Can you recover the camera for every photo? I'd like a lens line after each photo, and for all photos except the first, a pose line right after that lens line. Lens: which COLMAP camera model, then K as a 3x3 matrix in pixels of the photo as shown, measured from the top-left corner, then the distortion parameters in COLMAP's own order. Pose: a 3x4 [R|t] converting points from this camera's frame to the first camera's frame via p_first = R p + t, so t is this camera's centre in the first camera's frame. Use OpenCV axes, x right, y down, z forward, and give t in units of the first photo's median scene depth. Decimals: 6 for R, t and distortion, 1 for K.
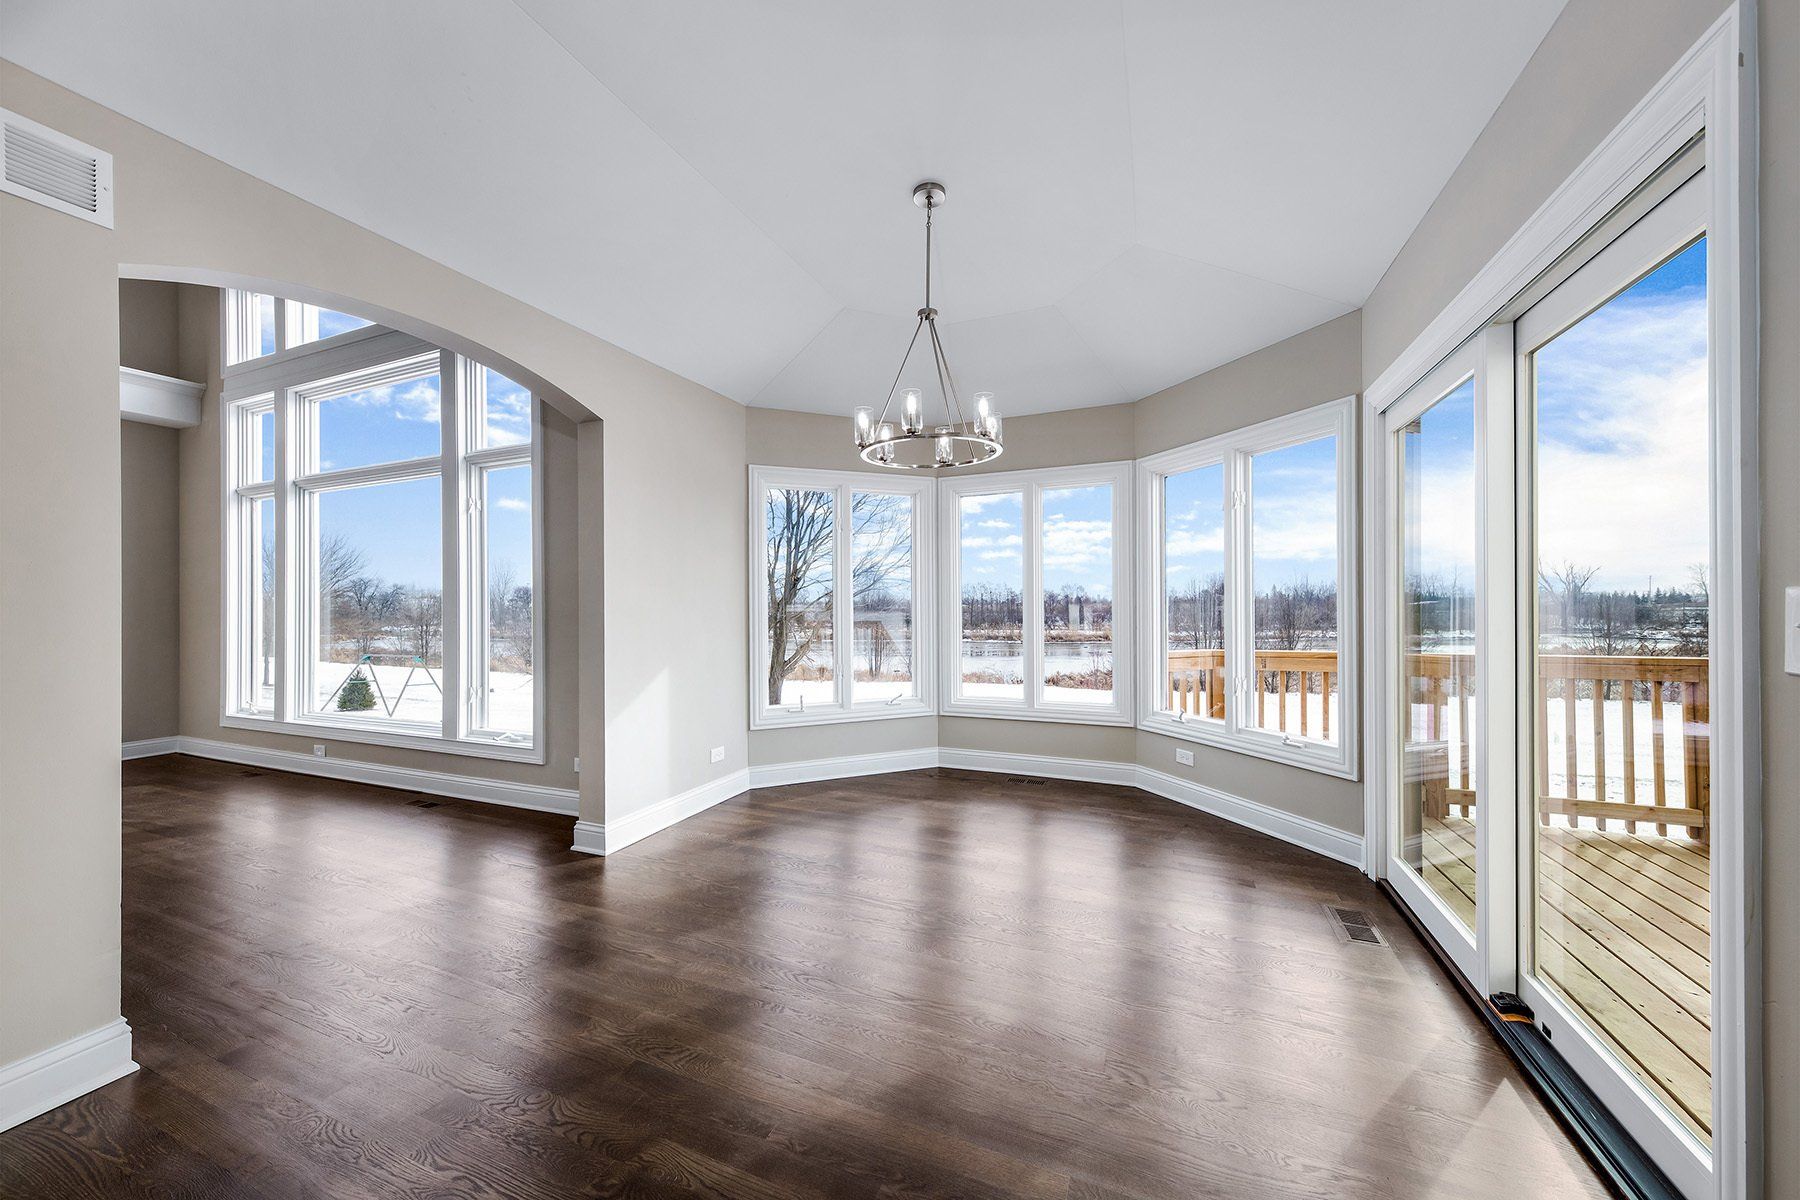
lens RADIAL K [[634.2, 0, 897.4], [0, 634.2, 598.4], [0, 0, 1]] dist [0.000806, -0.000107]
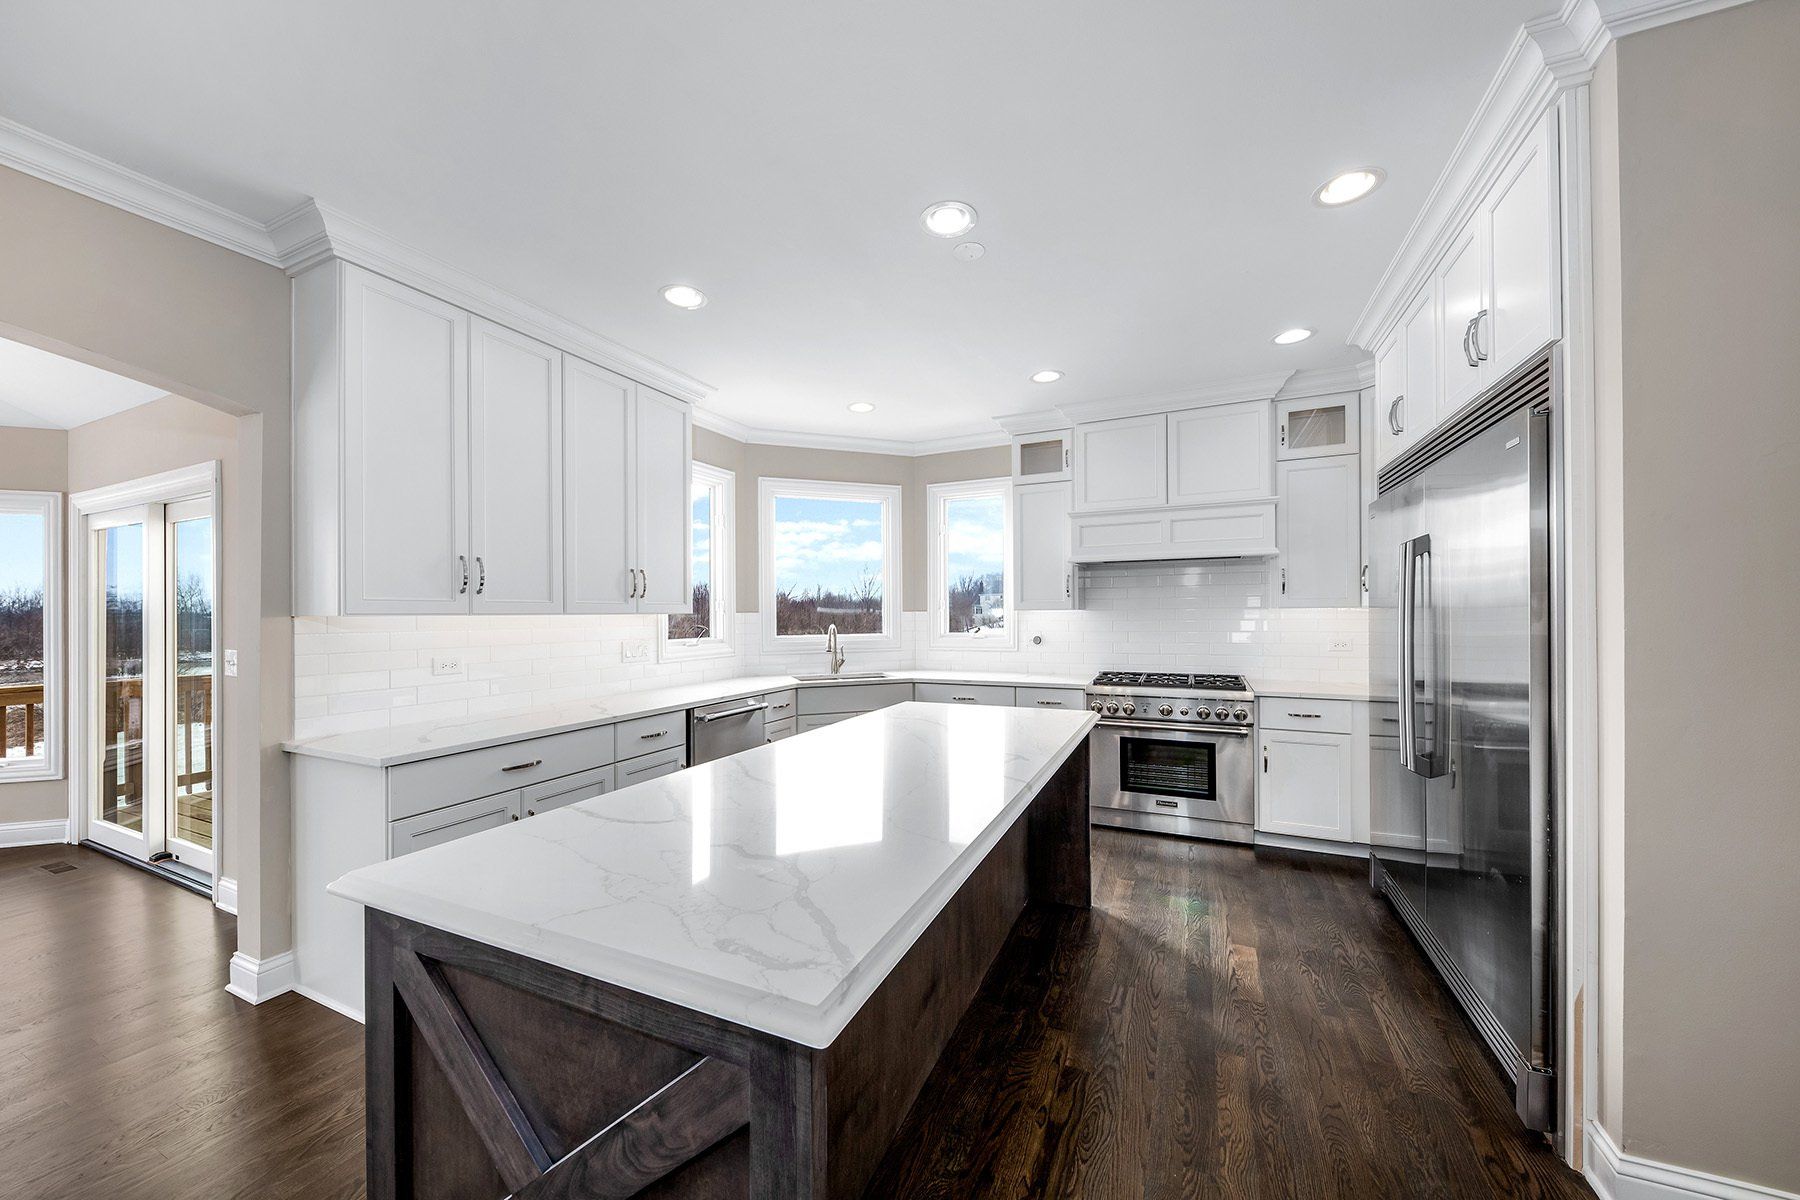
lens RADIAL K [[634.2, 0, 861.6], [0, 634.2, 610.7], [0, 0, 1]] dist [0.000806, -0.000107]
pose [[0.054348, 0.004586, 0.998512, -0.537484], [0.000658, 0.999989, -0.004629, -0.063720], [-0.998522, 0.000908, 0.054345, -0.778622]]
